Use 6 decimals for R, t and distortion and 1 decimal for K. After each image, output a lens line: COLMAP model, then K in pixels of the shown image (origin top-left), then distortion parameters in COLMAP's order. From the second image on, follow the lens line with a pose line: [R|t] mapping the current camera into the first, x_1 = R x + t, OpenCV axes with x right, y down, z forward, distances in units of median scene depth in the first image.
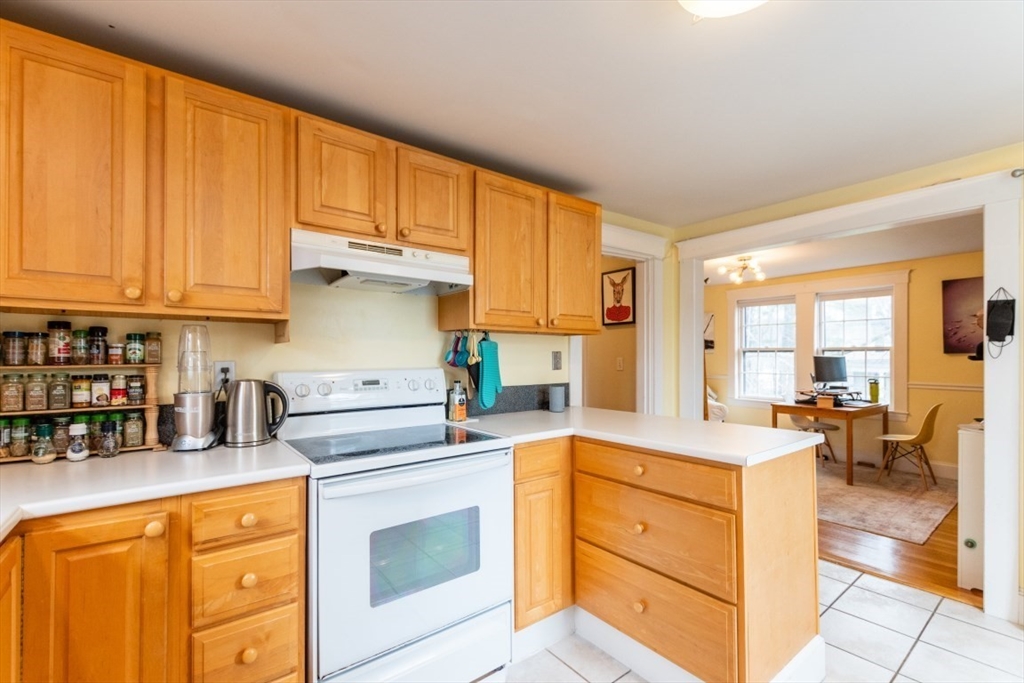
lens RADIAL K [[444.1, 0, 512.2], [0, 444.1, 351.1], [0, 0, 1]] dist [0.001440, -0.000279]
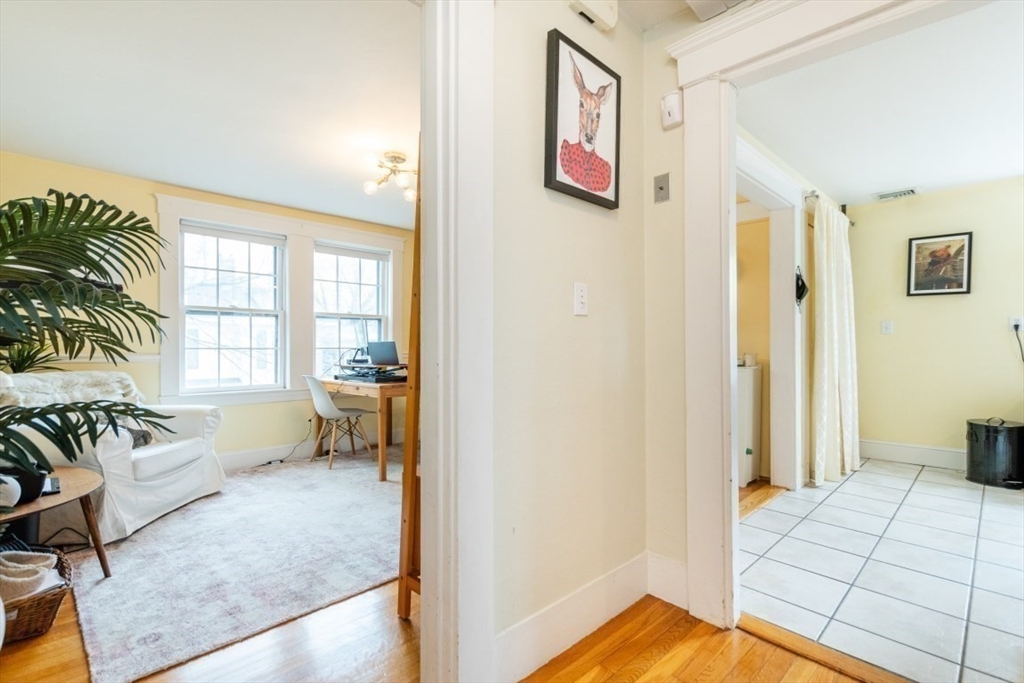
lens RADIAL K [[444.1, 0, 512.2], [0, 444.1, 351.1], [0, 0, 1]] dist [0.001440, -0.000279]
pose [[-0.081298, -0.013291, 0.996601, -0.147073], [-0.007337, 0.999892, 0.012736, 0.070784], [-0.996663, -0.006277, -0.081387, 1.098790]]
